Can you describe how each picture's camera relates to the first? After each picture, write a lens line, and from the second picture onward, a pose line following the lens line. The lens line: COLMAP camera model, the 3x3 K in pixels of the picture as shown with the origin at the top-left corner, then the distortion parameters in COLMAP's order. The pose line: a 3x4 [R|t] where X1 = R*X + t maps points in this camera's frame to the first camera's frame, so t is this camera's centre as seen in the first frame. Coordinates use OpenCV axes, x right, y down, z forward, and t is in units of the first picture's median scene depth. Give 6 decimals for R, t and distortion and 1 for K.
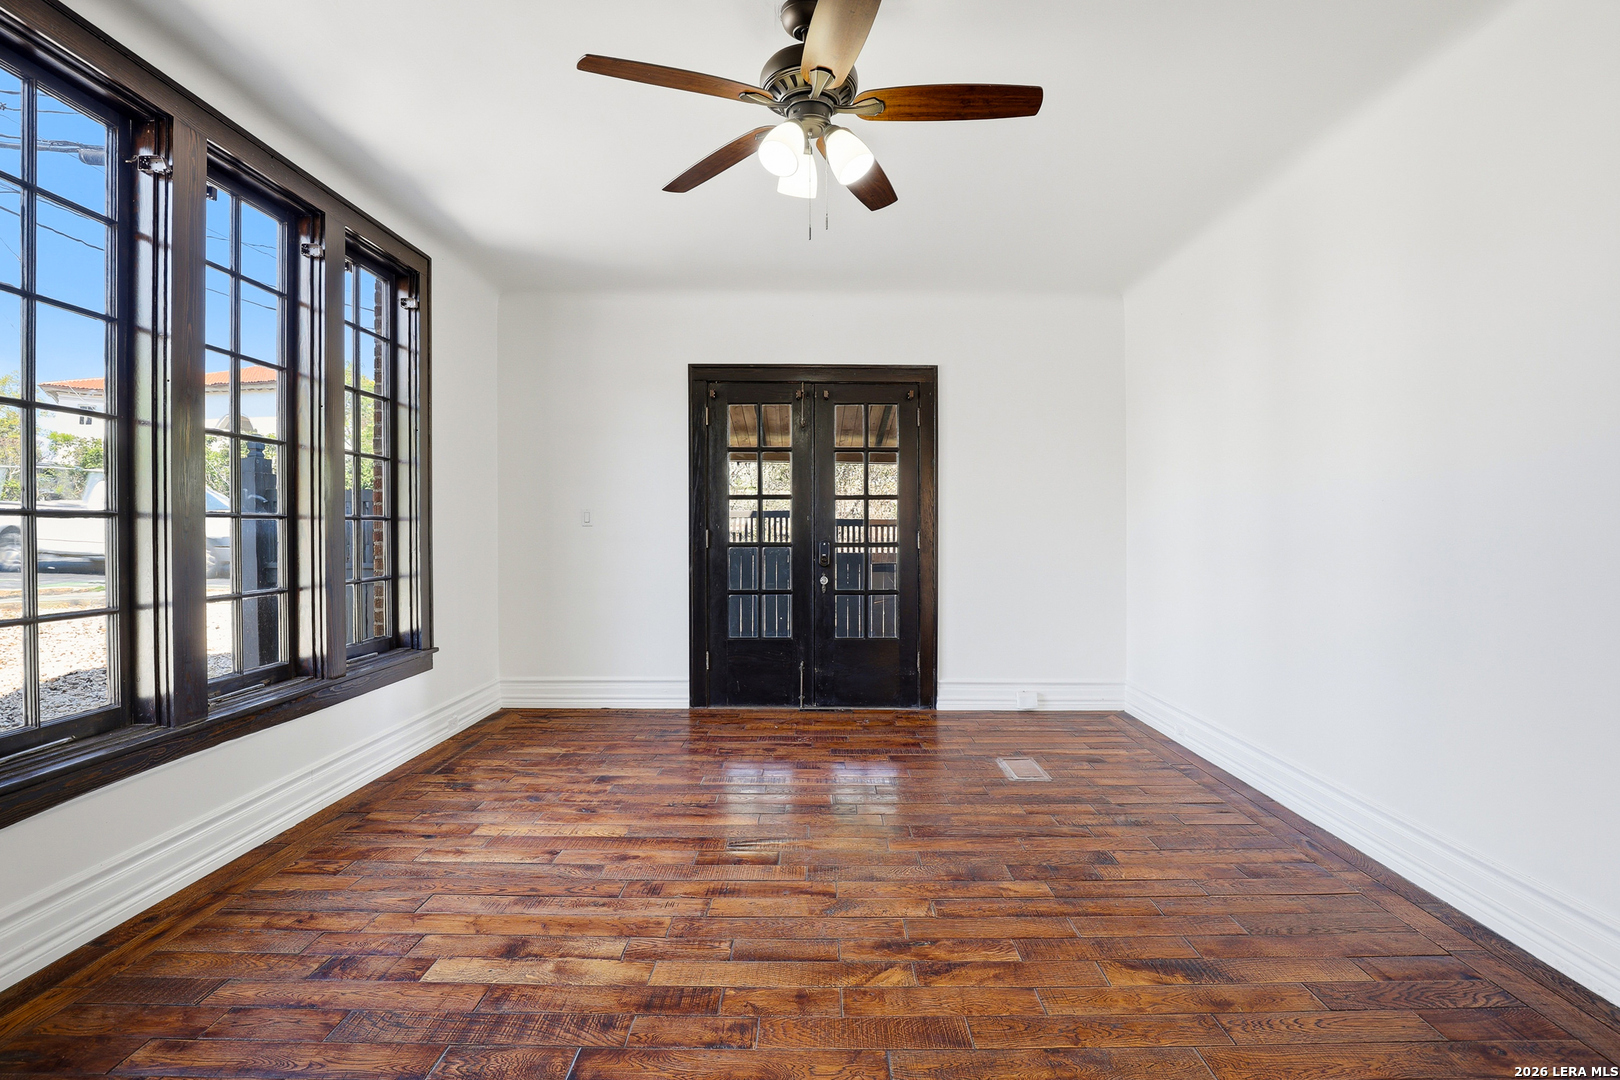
lens RADIAL K [[752.6, 0, 815.6], [0, 752.6, 539.1], [0, 0, 1]] dist [-0.027325, 0.002425]
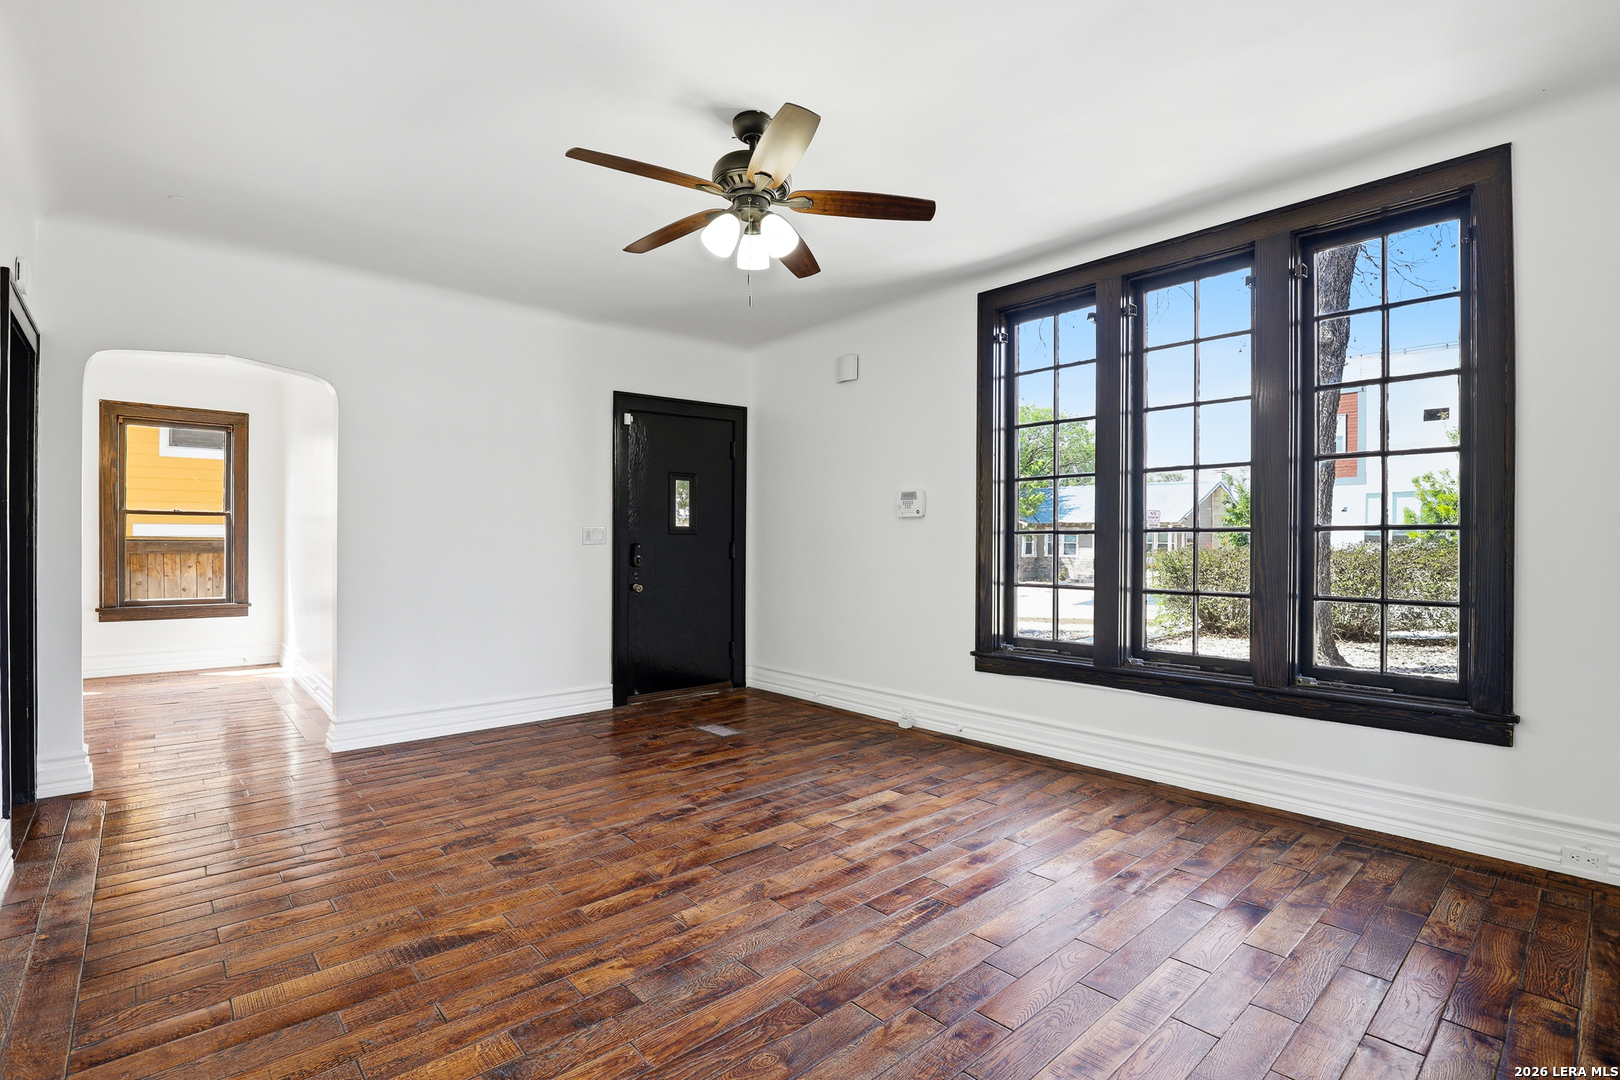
lens RADIAL K [[752.6, 0, 808.7], [0, 752.6, 539.7], [0, 0, 1]] dist [-0.027325, 0.002425]
pose [[-0.740060, -0.000094, -0.672541, 0.762364], [-0.008506, 0.999921, 0.009220, -0.026464], [0.672488, 0.012544, -0.740002, 2.009601]]
